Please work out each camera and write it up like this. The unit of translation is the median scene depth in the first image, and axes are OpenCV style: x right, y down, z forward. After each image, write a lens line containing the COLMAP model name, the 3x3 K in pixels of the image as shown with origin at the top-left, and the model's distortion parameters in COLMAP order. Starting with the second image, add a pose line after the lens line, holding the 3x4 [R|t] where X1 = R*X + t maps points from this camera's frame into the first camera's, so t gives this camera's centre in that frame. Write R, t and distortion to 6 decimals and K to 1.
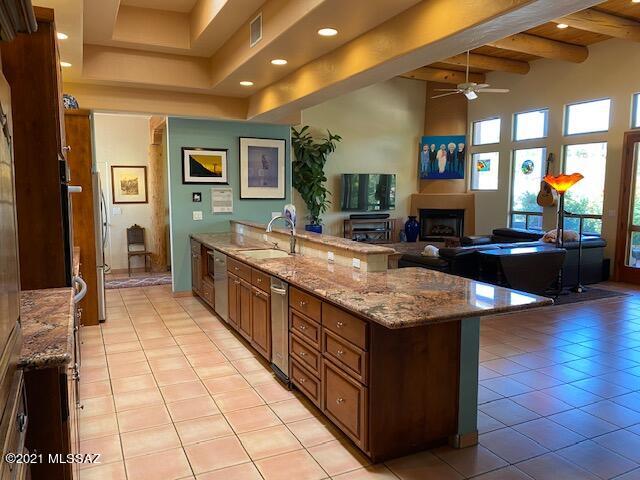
lens RADIAL K [[488.5, 0, 321.3], [0, 488.5, 242.0], [0, 0, 1]] dist [0.046519, -0.021667]
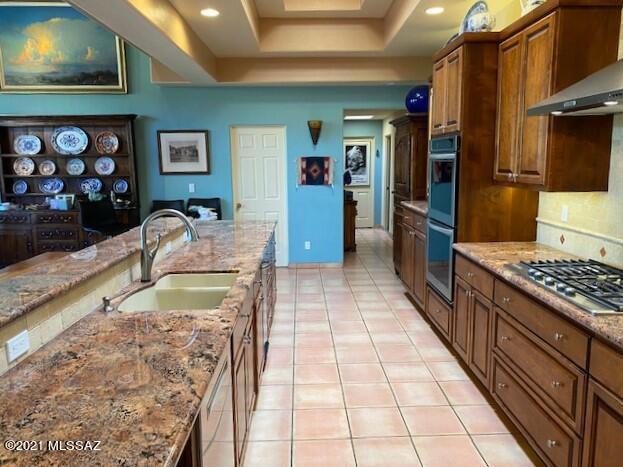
lens RADIAL K [[475.5, 0, 311.5], [0, 475.5, 231.7], [0, 0, 1]] dist [0.046519, -0.021667]
pose [[-0.904840, -0.054084, 0.422302, -0.453382], [0.063242, 0.963821, 0.258941, -0.159339], [-0.421028, 0.261007, -0.868683, 1.419211]]
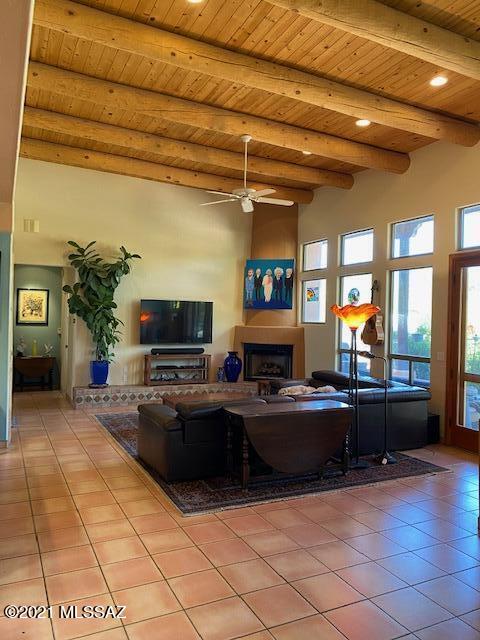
lens RADIAL K [[488.5, 0, 236.3], [0, 488.5, 319.9], [0, 0, 1]] dist [0.046519, -0.021667]
pose [[0.999698, 0.021897, 0.011145, 0.200925], [-0.020579, 0.994029, -0.107155, -0.019611], [-0.013424, 0.106893, 0.994180, 0.176540]]
